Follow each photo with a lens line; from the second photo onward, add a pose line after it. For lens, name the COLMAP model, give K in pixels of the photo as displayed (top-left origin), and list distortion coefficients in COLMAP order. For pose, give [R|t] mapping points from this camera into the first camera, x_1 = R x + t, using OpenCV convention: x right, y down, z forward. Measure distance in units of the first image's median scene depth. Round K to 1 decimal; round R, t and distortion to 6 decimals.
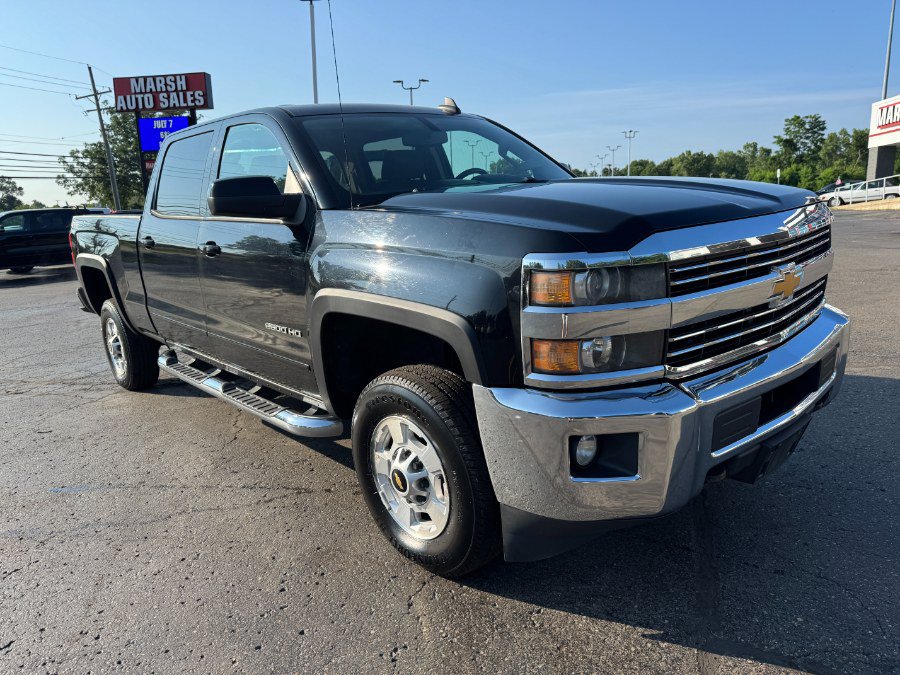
lens RADIAL K [[640.6, 0, 450.0], [0, 640.6, 337.5], [0, 0, 1]] dist [0.006602, -0.008974]
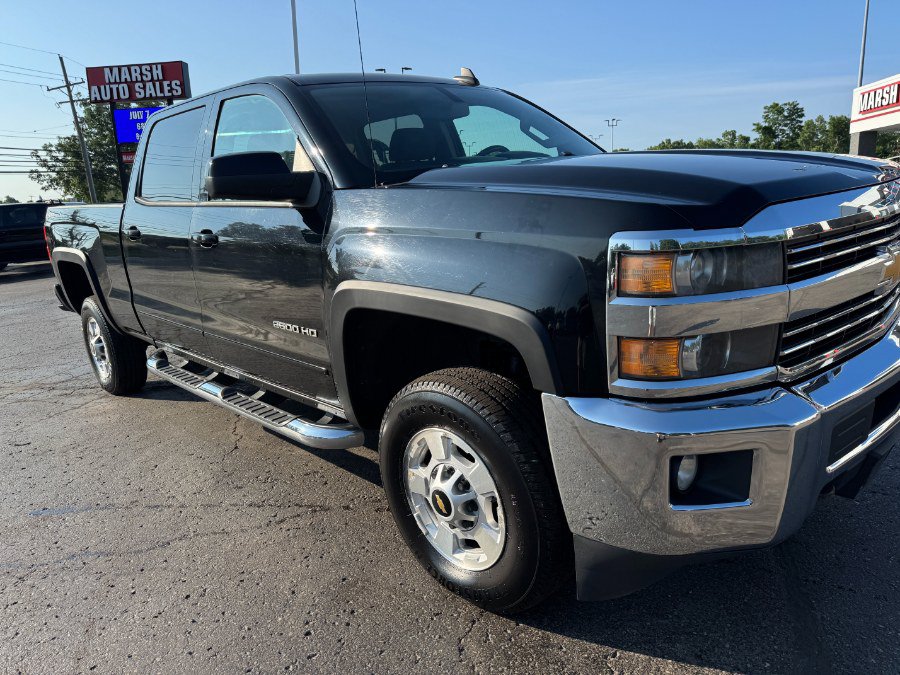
lens RADIAL K [[638.8, 0, 451.1], [0, 638.8, 339.4], [0, 0, 1]] dist [0.002626, -0.001731]
pose [[0.999475, -0.017892, 0.027029, -0.066122], [0.017442, 0.999707, 0.016803, -0.007632], [-0.027322, -0.016323, 0.999493, 0.114025]]
